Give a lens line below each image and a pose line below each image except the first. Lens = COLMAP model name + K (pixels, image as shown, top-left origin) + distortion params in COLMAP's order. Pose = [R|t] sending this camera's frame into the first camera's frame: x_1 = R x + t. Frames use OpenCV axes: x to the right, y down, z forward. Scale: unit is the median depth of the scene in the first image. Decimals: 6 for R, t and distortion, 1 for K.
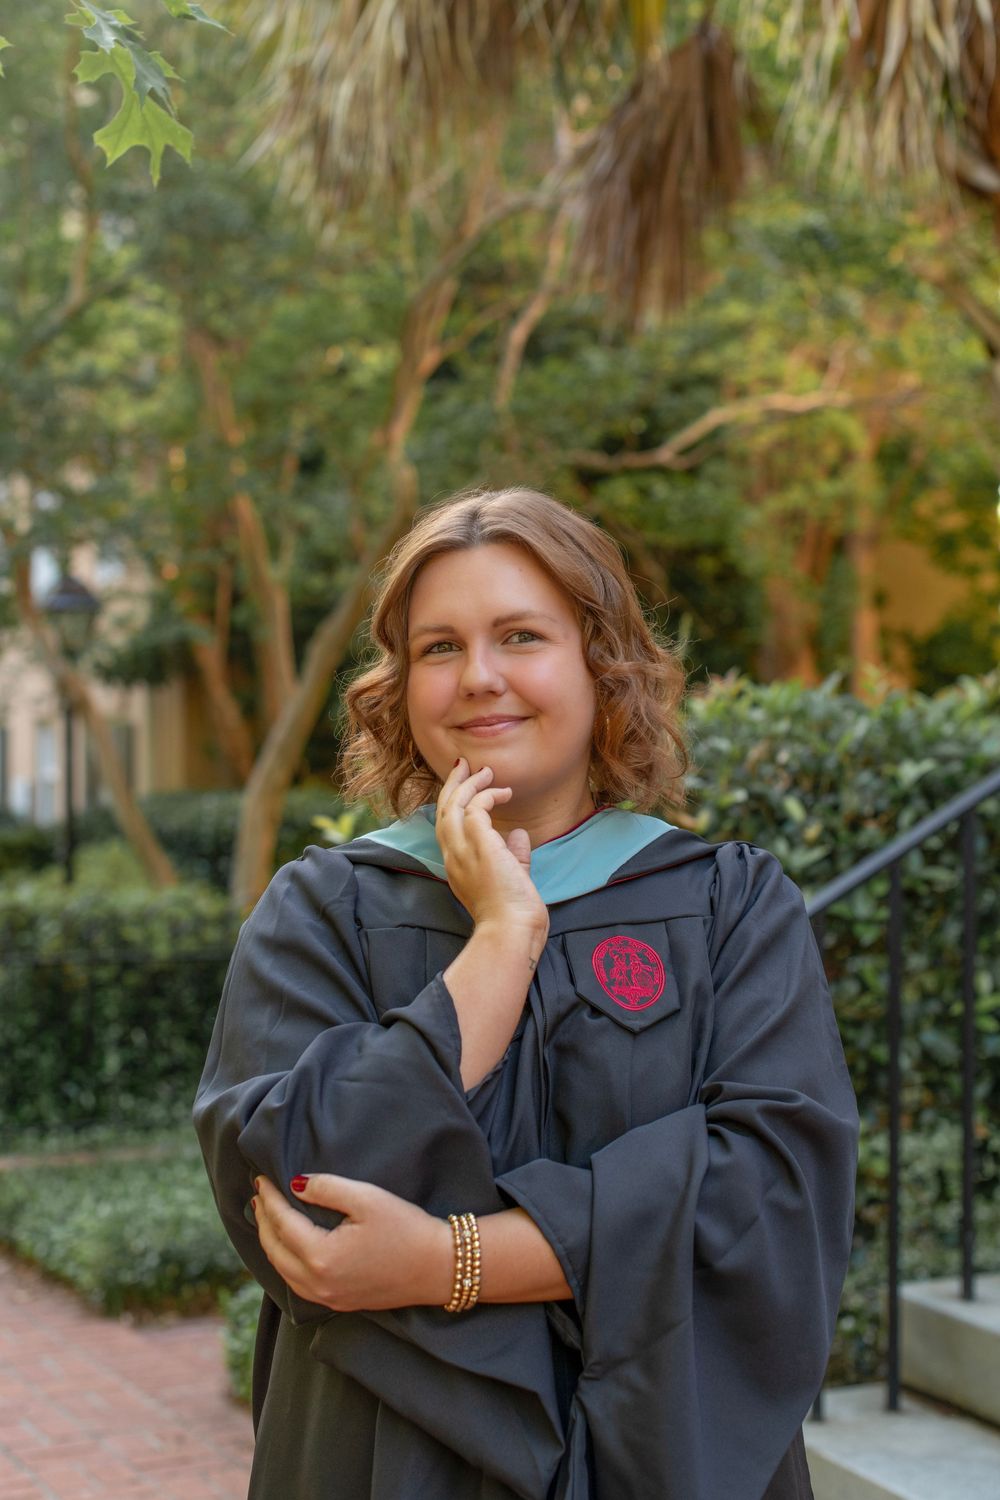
lens RADIAL K [[2107.1, 0, 505.5], [0, 2107.1, 752.2], [0, 0, 1]] dist [0.178124, 0.000000]
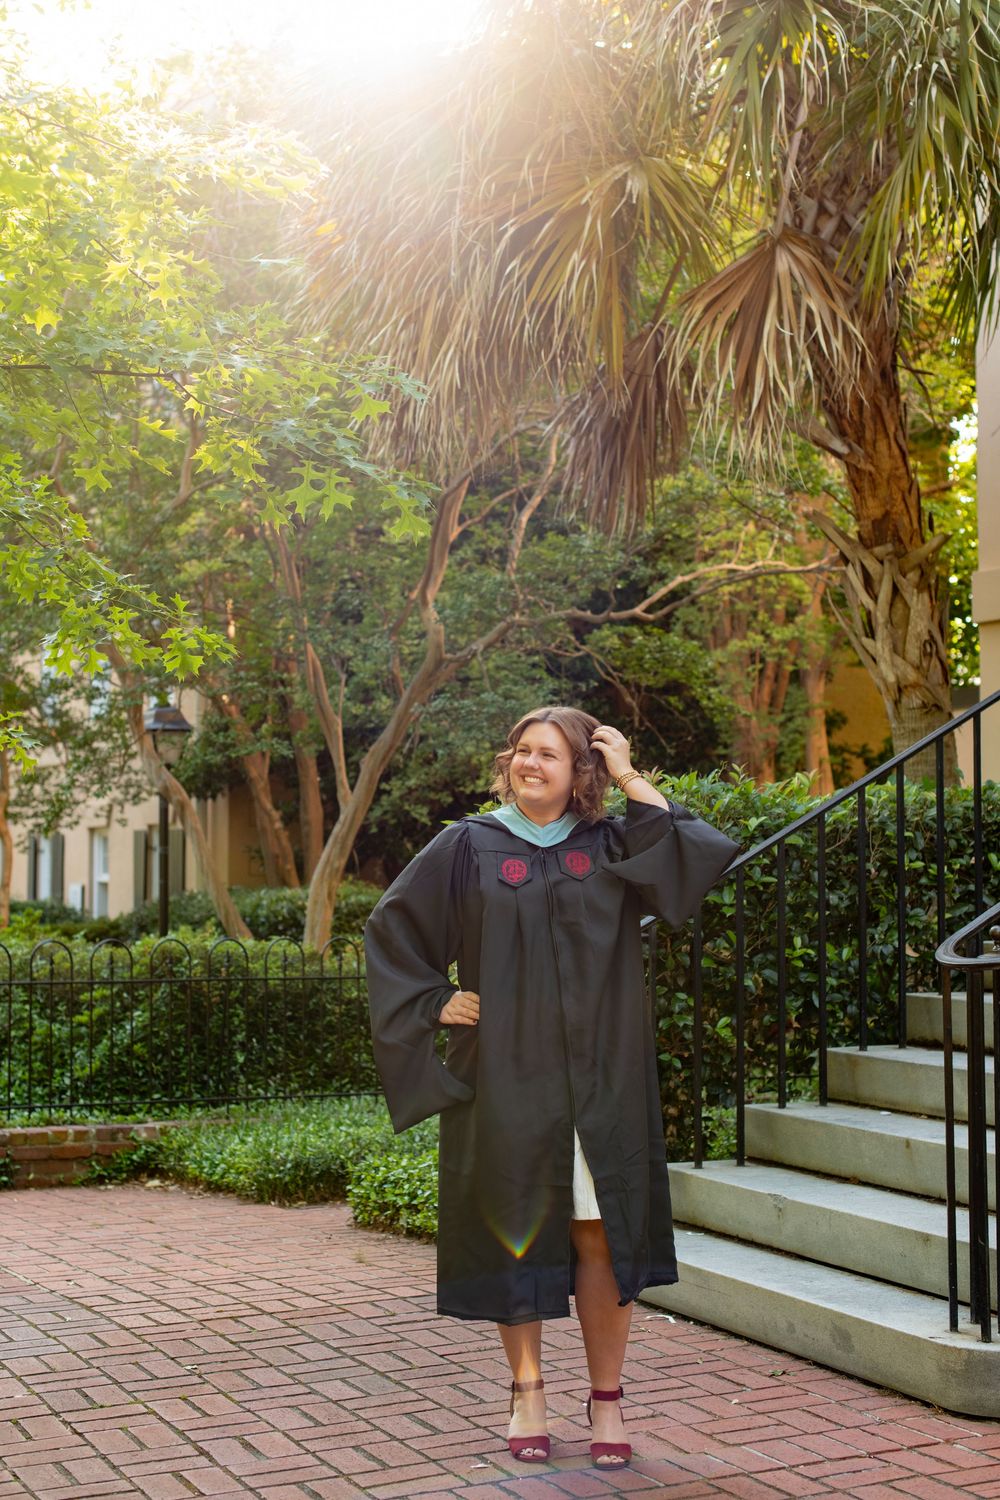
lens RADIAL K [[2107.1, 0, 498.0], [0, 2107.1, 750.7], [0, 0, 1]] dist [0.178124, 0.000000]
pose [[0.999984, -0.003983, -0.003967, -0.005722], [0.003745, 0.998300, -0.058161, 0.017344], [0.004192, 0.058146, 0.998299, -0.263042]]
